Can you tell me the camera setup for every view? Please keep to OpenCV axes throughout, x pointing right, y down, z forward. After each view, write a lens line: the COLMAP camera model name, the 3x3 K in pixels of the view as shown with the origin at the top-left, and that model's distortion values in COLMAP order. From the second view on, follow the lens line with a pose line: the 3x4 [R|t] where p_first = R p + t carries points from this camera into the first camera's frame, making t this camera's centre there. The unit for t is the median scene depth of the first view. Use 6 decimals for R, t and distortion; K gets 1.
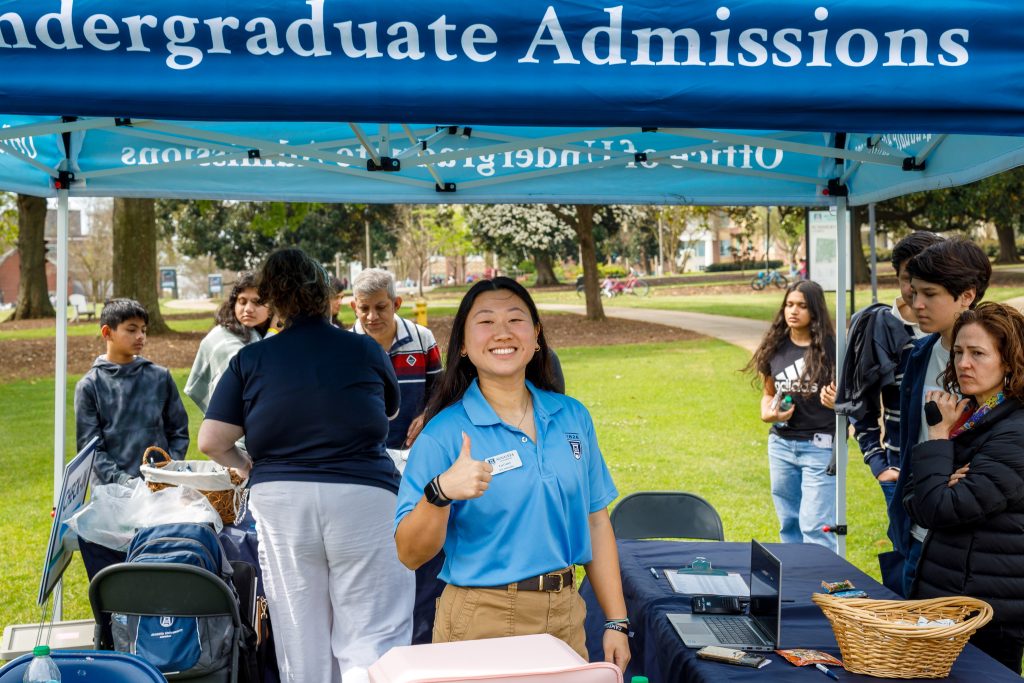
lens RADIAL K [[1632.9, 0, 512.0], [0, 1632.9, 341.5], [0, 0, 1]] dist [0.022401, -0.178656]
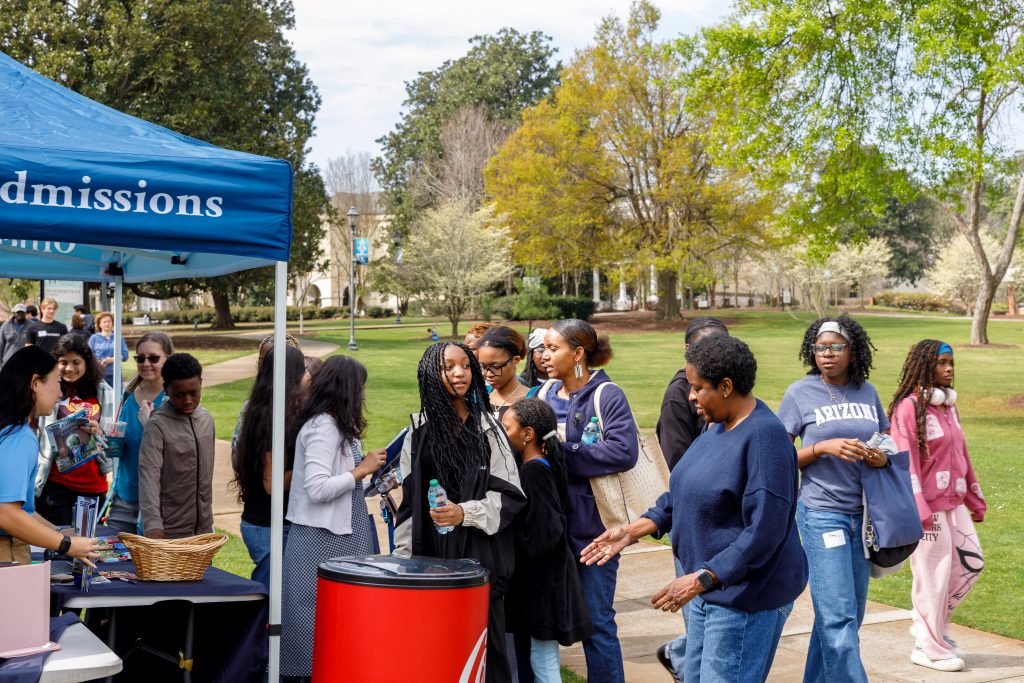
lens RADIAL K [[1632.9, 0, 512.0], [0, 1632.9, 341.5], [0, 0, 1]] dist [0.022401, -0.178656]
pose [[0.891137, 0.015011, 0.453486, -0.255962], [0.002968, 0.999238, -0.038907, 0.043839], [-0.453725, 0.036018, 0.890414, -0.765747]]
